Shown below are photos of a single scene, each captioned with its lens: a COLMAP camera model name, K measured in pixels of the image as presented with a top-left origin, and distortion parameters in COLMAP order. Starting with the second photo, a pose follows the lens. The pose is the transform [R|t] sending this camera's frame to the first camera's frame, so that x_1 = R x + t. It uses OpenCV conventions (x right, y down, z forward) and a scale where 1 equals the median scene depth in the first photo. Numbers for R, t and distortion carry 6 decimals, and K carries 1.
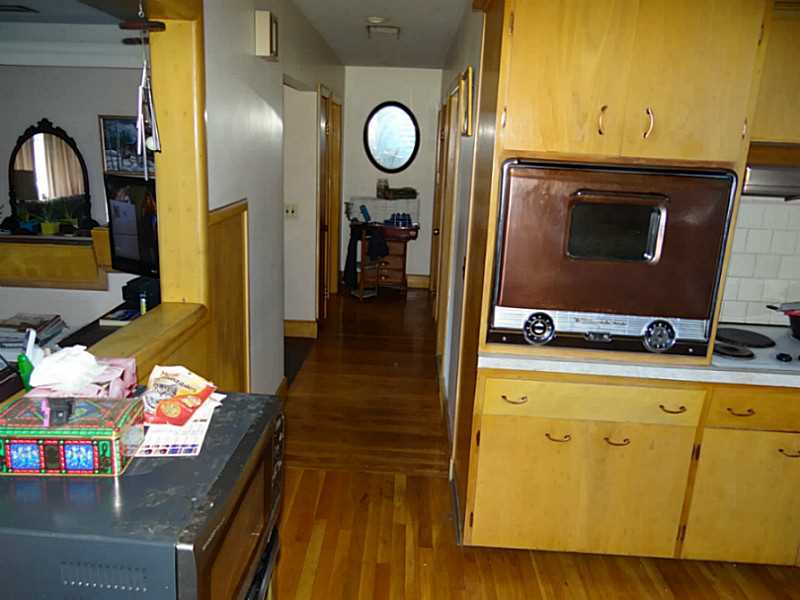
lens RADIAL K [[645.6, 0, 401.7], [0, 645.6, 302.9], [0, 0, 1]] dist [0.005819, 0.020218]
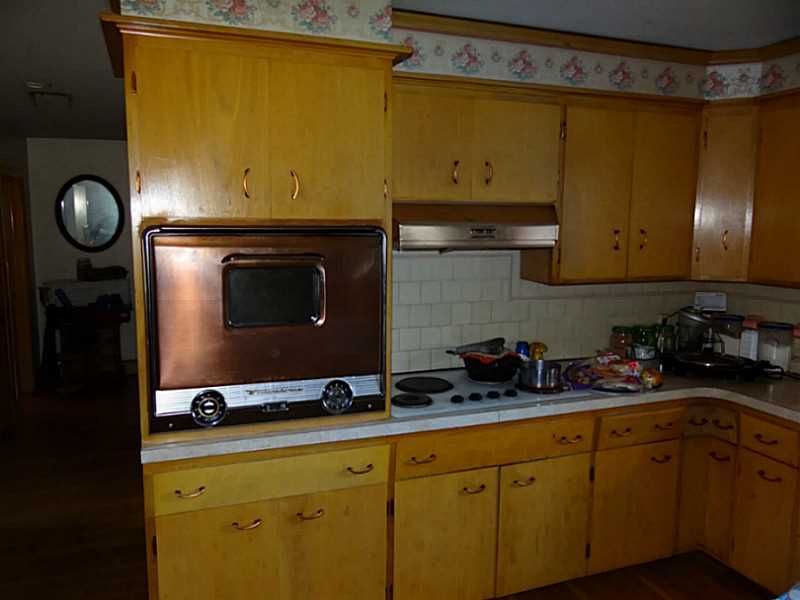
lens RADIAL K [[645.6, 0, 397.6], [0, 645.6, 303.0], [0, 0, 1]] dist [0.005819, 0.020218]
pose [[0.924784, -0.093005, 0.368952, 0.133592], [0.131627, 0.987995, -0.080873, 0.002184], [-0.357001, 0.123354, 0.925923, 0.043757]]
